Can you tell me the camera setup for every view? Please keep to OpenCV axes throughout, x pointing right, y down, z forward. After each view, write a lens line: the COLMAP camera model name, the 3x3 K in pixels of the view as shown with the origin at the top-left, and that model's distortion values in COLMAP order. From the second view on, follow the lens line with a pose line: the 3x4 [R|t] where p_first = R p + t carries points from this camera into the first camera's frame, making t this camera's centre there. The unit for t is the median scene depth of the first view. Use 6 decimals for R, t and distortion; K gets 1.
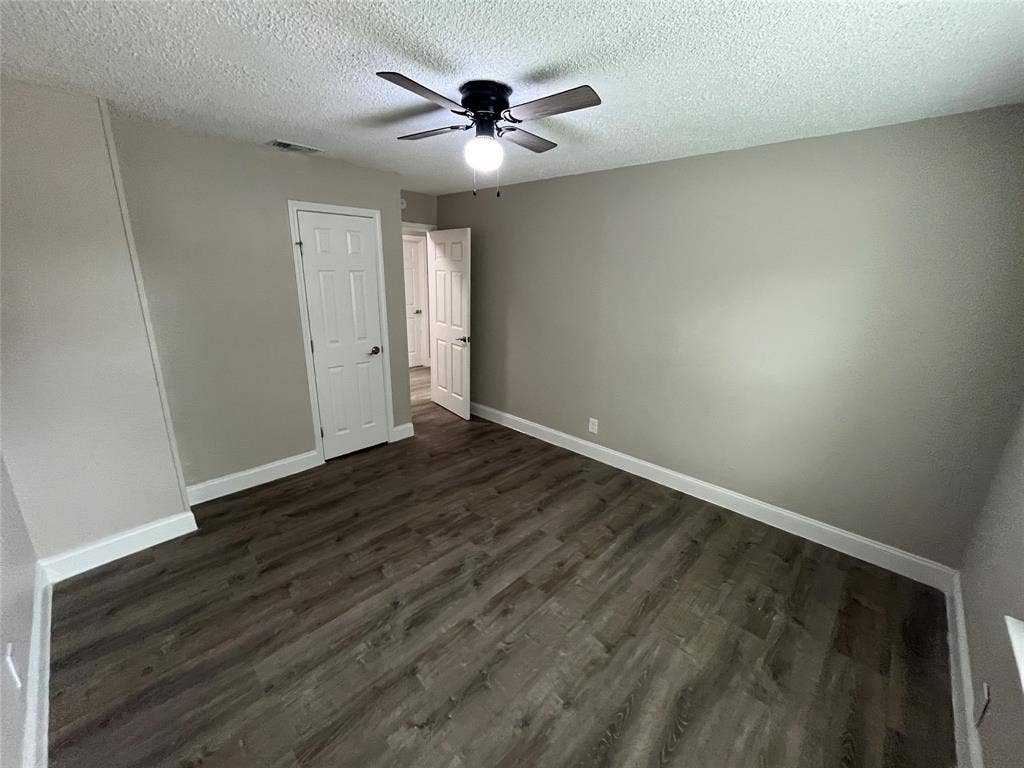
lens RADIAL K [[413.5, 0, 512.0], [0, 413.5, 384.0], [0, 0, 1]] dist [-0.000436, 0.000007]
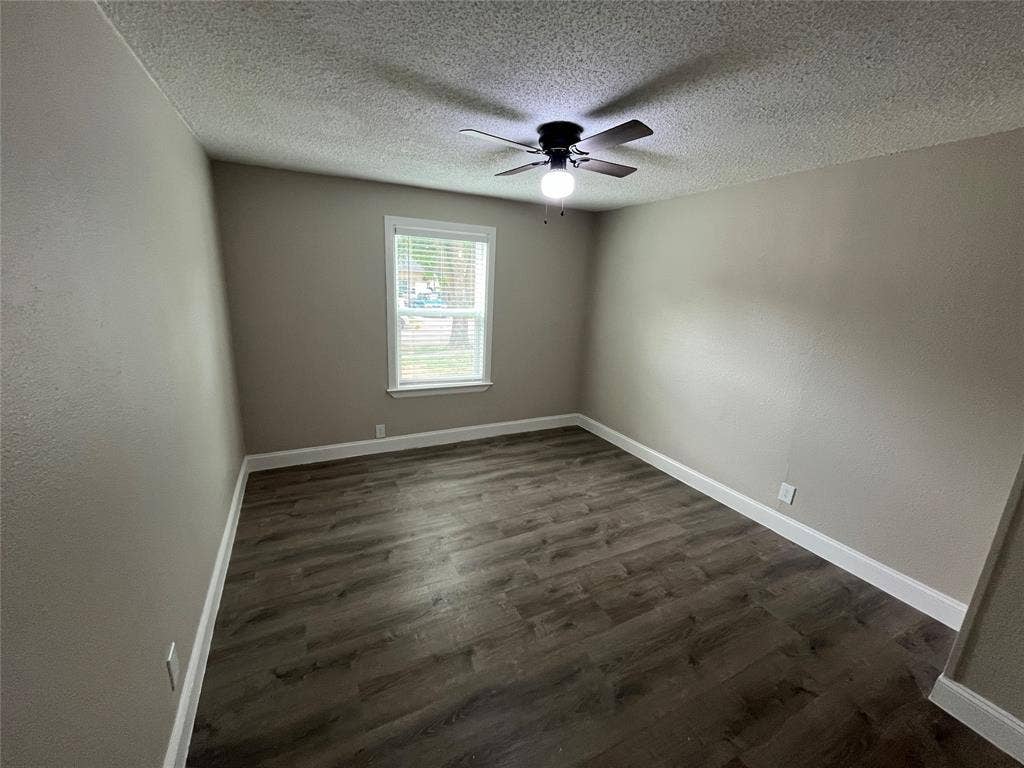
lens RADIAL K [[413.5, 0, 512.0], [0, 413.5, 384.0], [0, 0, 1]] dist [-0.000436, 0.000007]
pose [[-0.940472, -0.141945, 0.308810, -0.305411], [0.027368, 0.874031, 0.485098, -0.512396], [-0.338766, 0.464673, -0.818118, 1.803766]]
